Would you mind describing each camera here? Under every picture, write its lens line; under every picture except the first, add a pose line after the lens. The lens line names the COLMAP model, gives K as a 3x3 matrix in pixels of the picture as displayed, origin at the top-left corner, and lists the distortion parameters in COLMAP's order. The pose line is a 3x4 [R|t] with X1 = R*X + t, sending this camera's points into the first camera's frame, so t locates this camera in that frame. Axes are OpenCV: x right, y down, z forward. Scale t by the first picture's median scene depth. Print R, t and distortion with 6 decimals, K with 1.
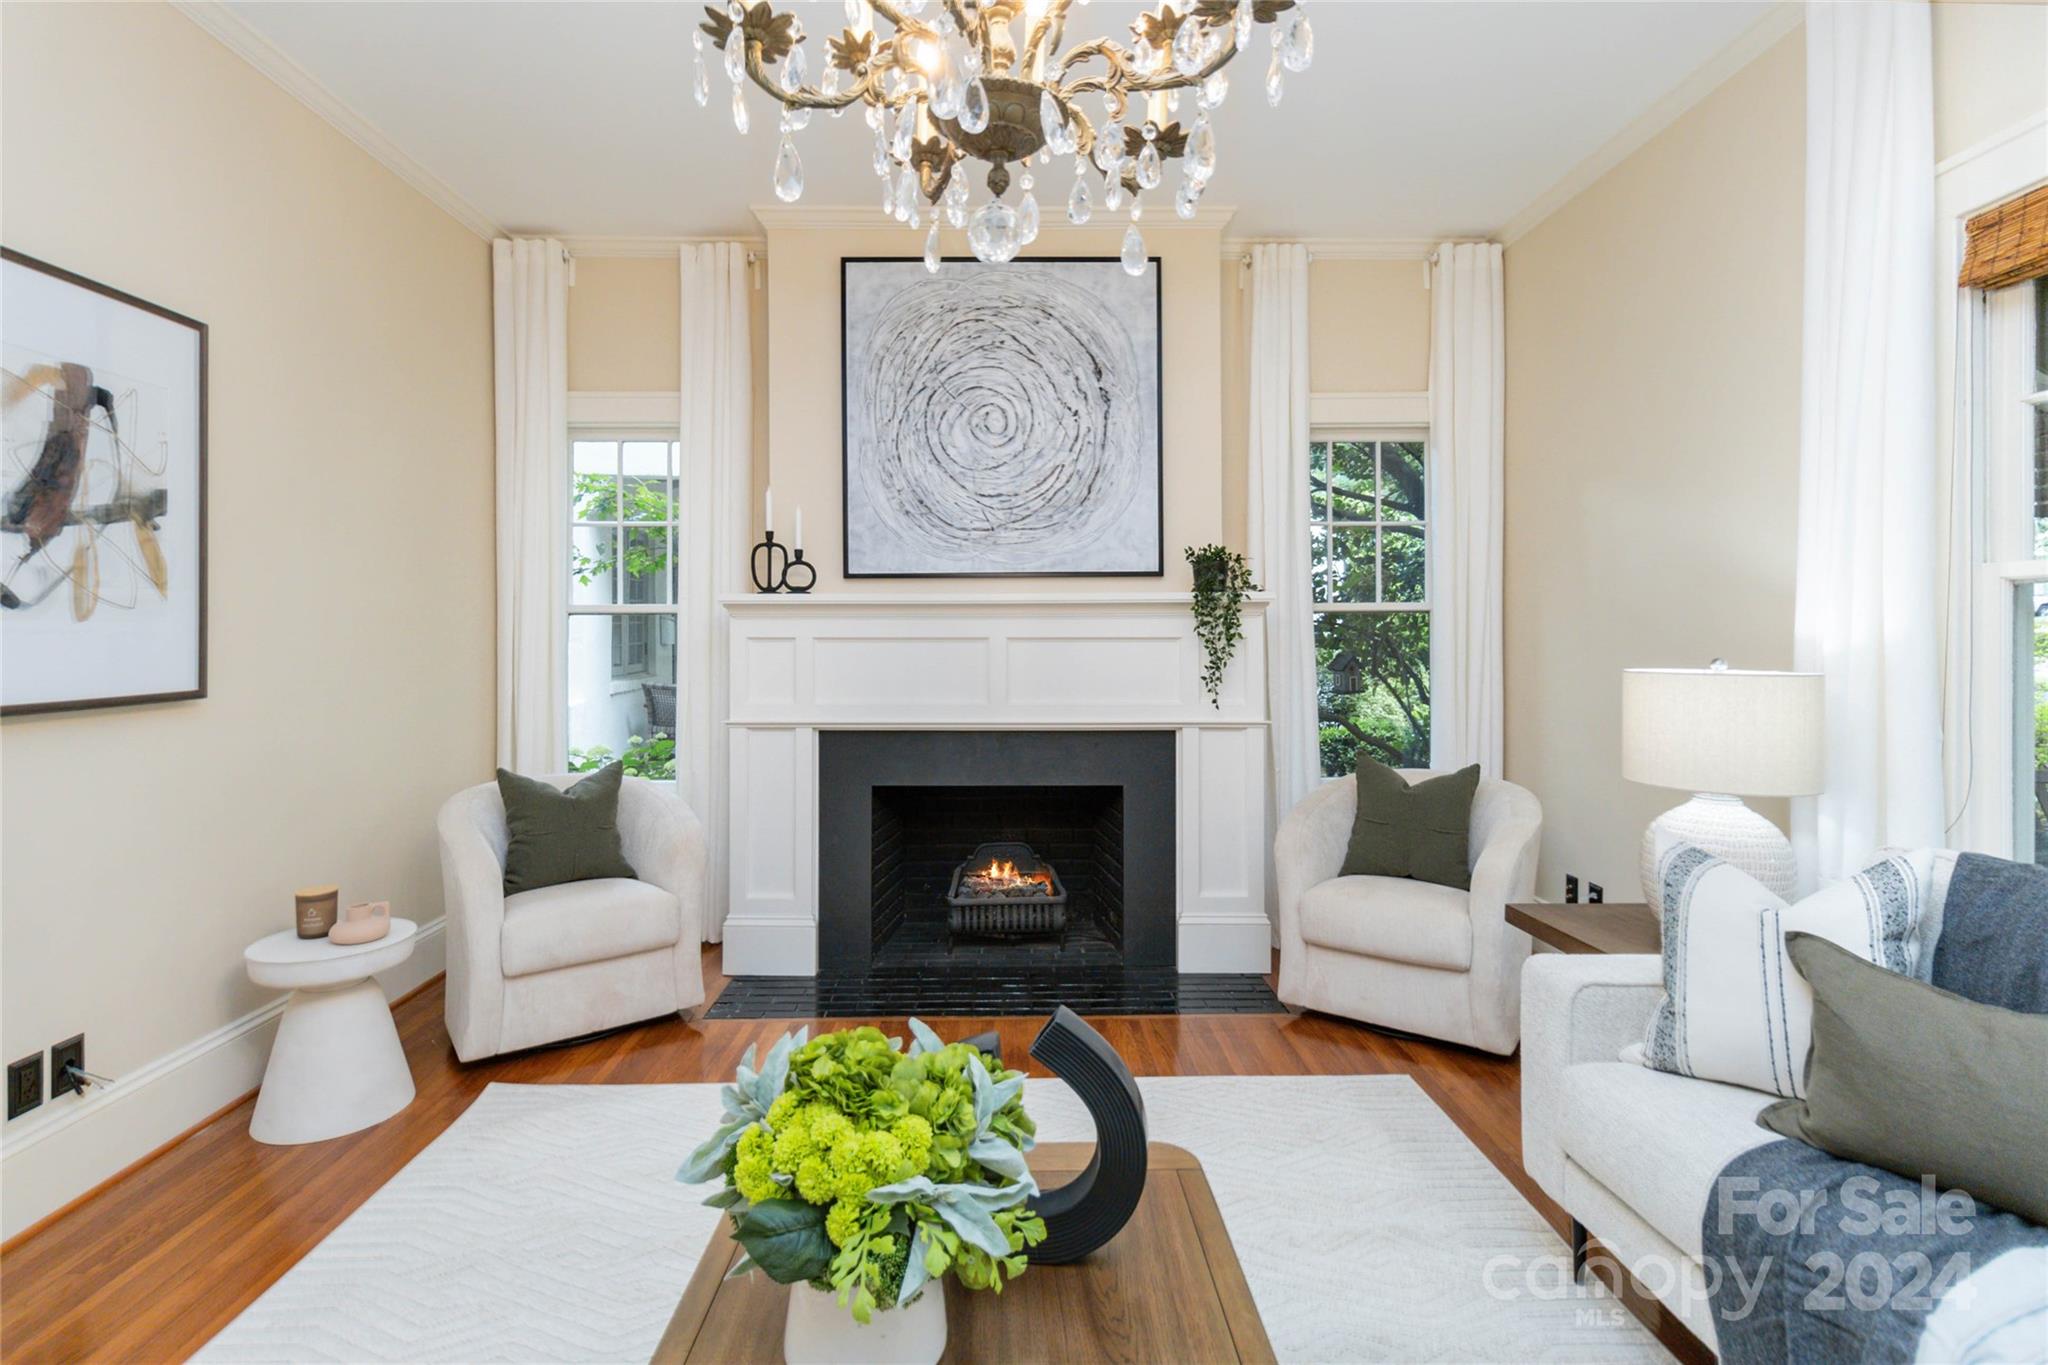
lens RADIAL K [[923.0, 0, 1031.0], [0, 923.0, 636.4], [0, 0, 1]] dist [-0.001133, 0.000063]
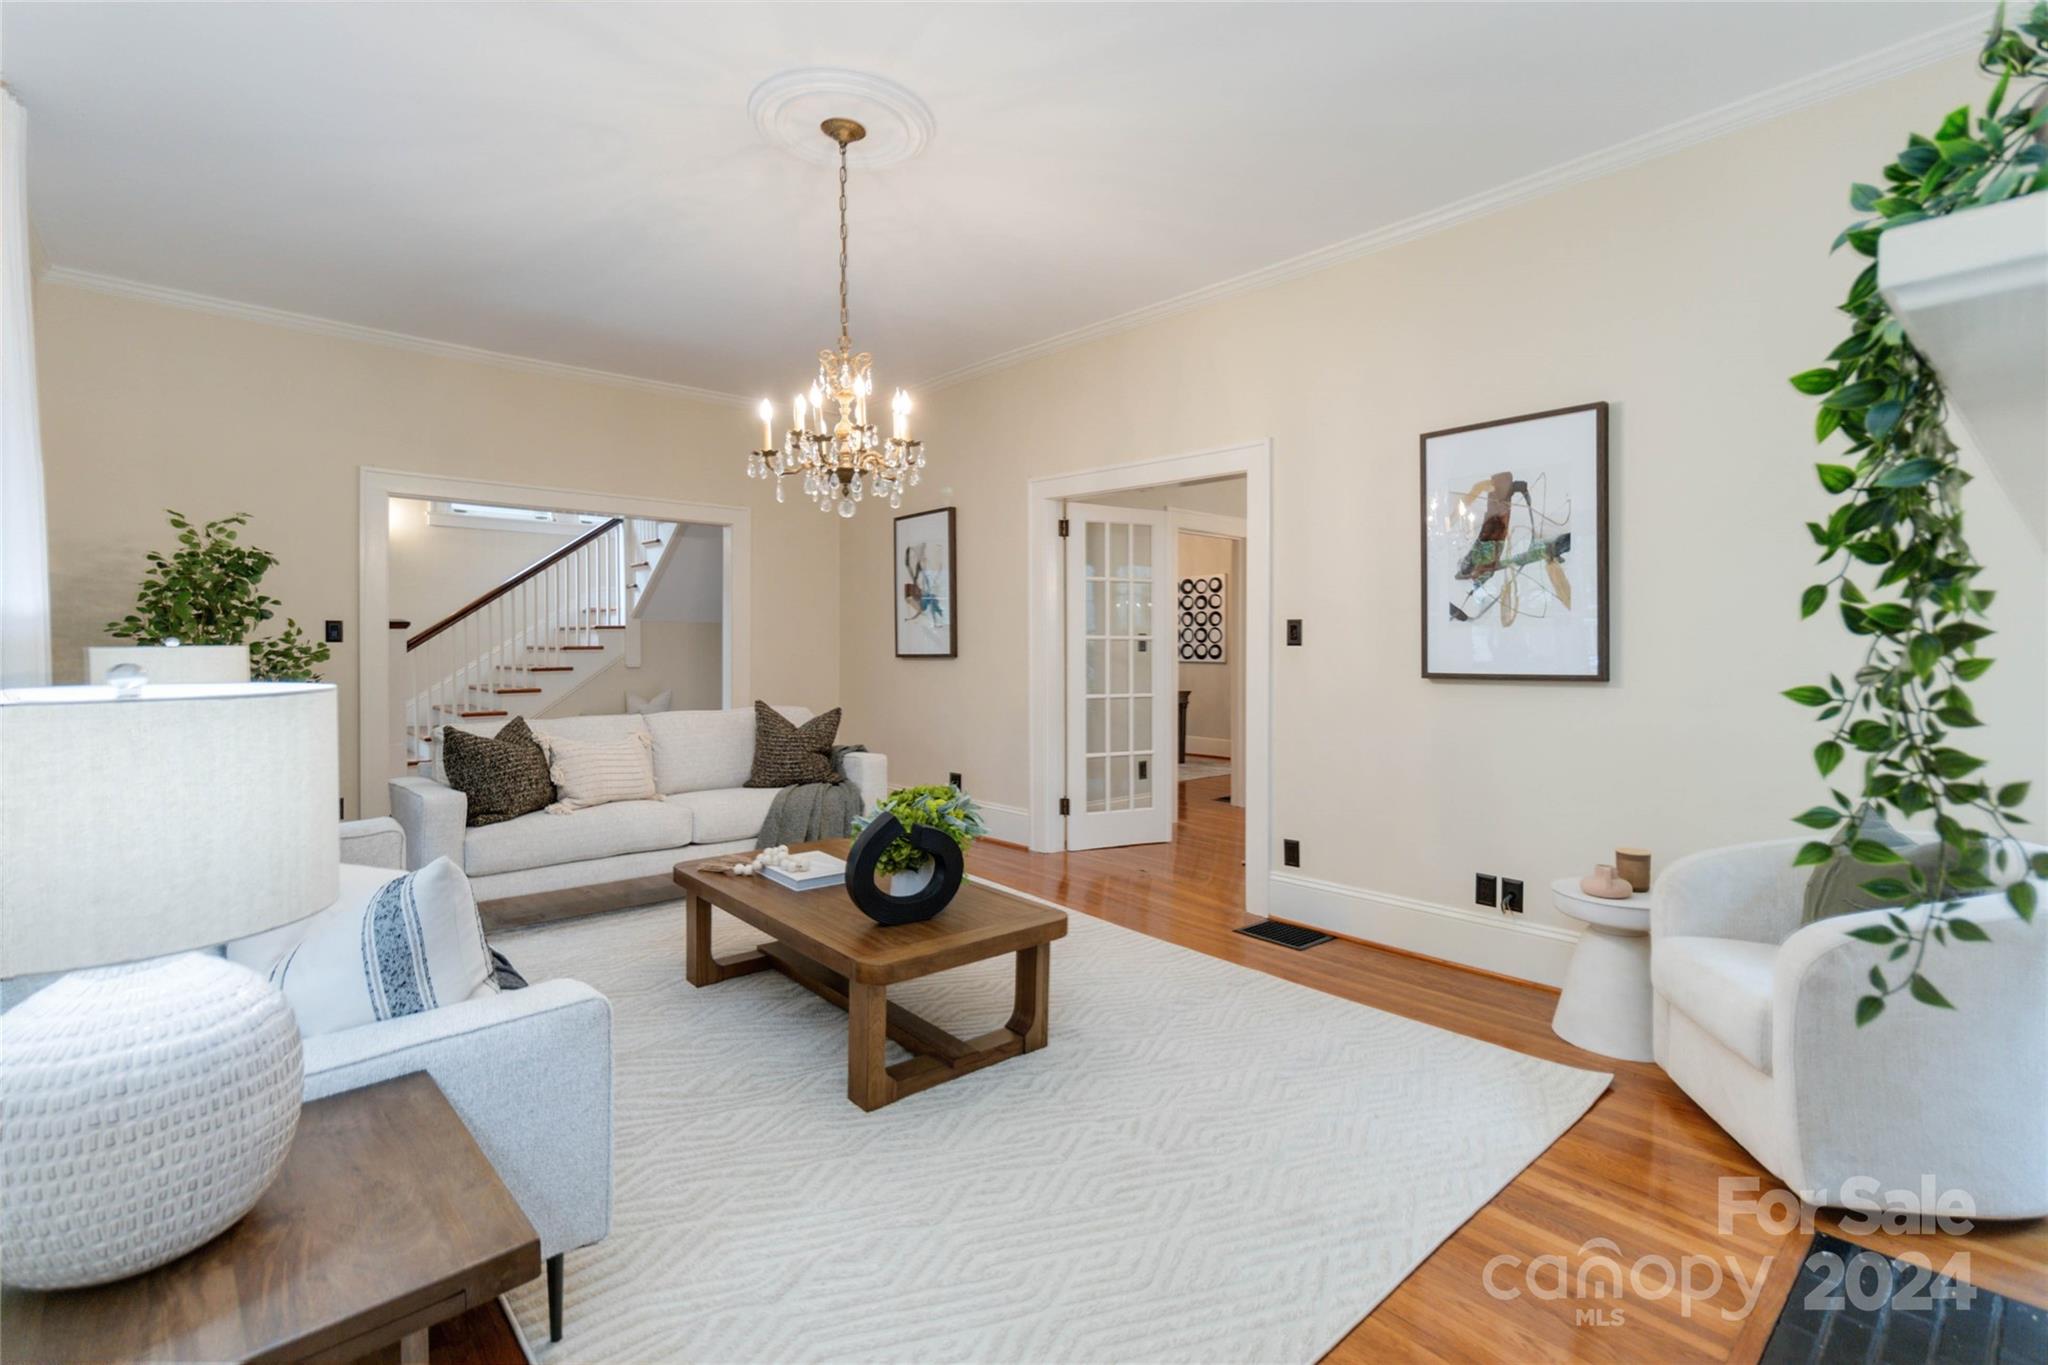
lens RADIAL K [[965.8, 0, 1021.0], [0, 965.8, 670.4], [0, 0, 1]] dist [-0.004646, 0.000024]
pose [[-0.792648, 0.022506, -0.609264, 0.414247], [-0.000174, 0.999310, 0.037140, -0.000800], [0.609679, 0.029545, -0.792098, 1.054878]]
